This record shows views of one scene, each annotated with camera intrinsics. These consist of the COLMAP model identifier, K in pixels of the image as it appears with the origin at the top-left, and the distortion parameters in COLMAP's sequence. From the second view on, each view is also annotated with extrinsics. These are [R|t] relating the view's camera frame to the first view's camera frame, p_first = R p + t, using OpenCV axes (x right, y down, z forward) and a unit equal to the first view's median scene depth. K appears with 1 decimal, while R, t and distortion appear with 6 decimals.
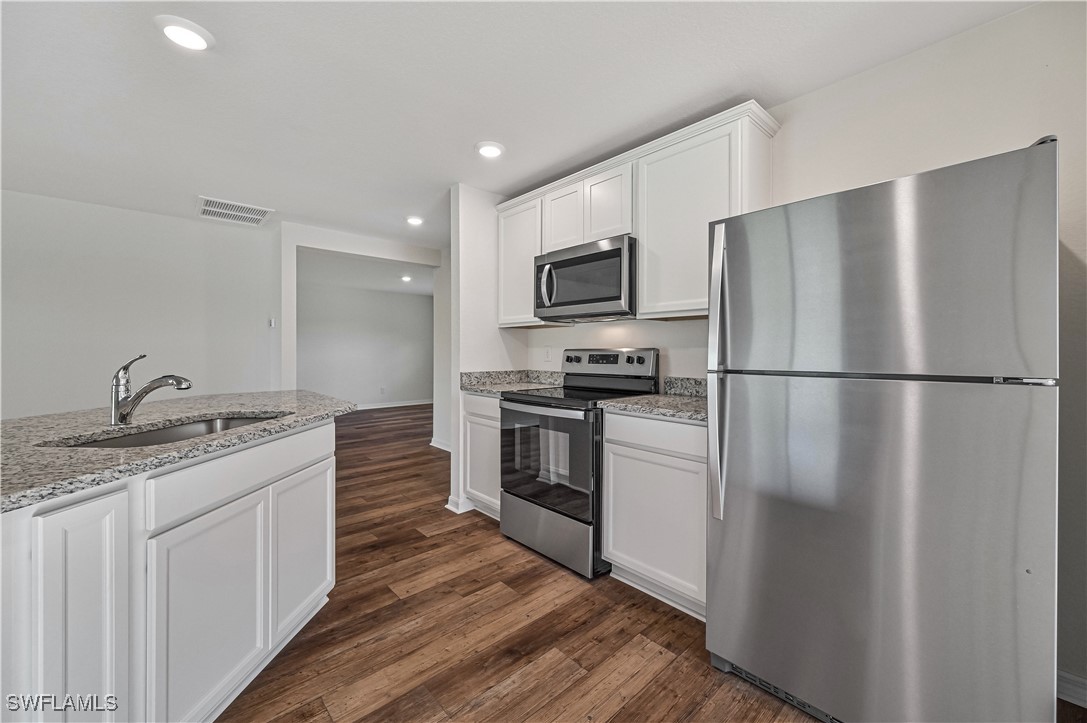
lens RADIAL K [[429.6, 0, 540.8], [0, 429.6, 351.7], [0, 0, 1]] dist [-0.003358, 0.000827]
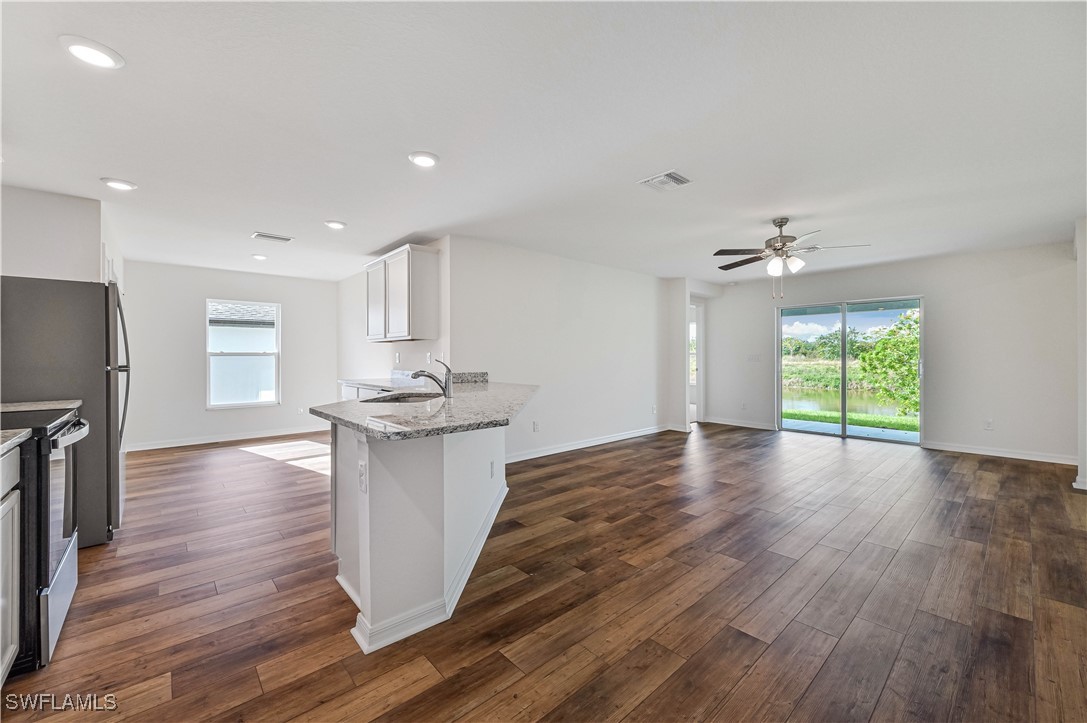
lens RADIAL K [[429.6, 0, 546.4], [0, 429.6, 356.7], [0, 0, 1]] dist [-0.003358, 0.000827]
pose [[-0.999998, -0.001671, -0.001163, -0.963469], [-0.001676, 0.999990, 0.004233, -0.010260], [0.001156, 0.004235, -0.999990, 1.959238]]
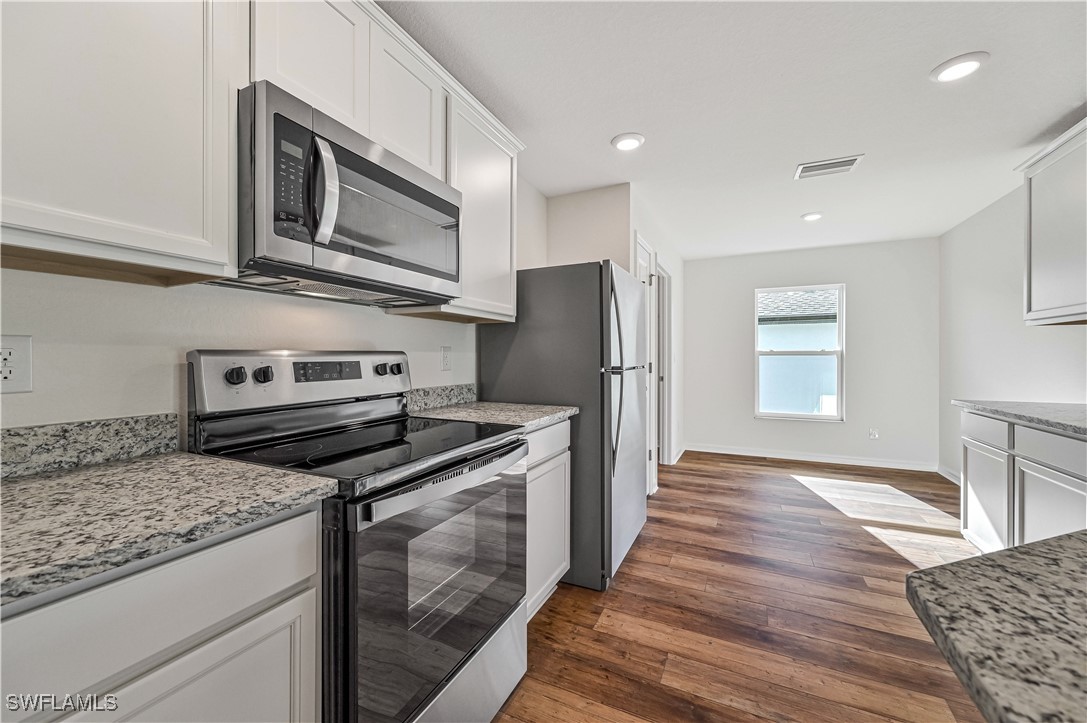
lens RADIAL K [[429.6, 0, 541.7], [0, 429.6, 358.0], [0, 0, 1]] dist [-0.003358, 0.000827]
pose [[-0.379747, -0.005182, 0.925076, -0.546617], [0.000824, 0.999982, 0.005940, -0.001413], [-0.925090, 0.003017, -0.379736, 1.220048]]
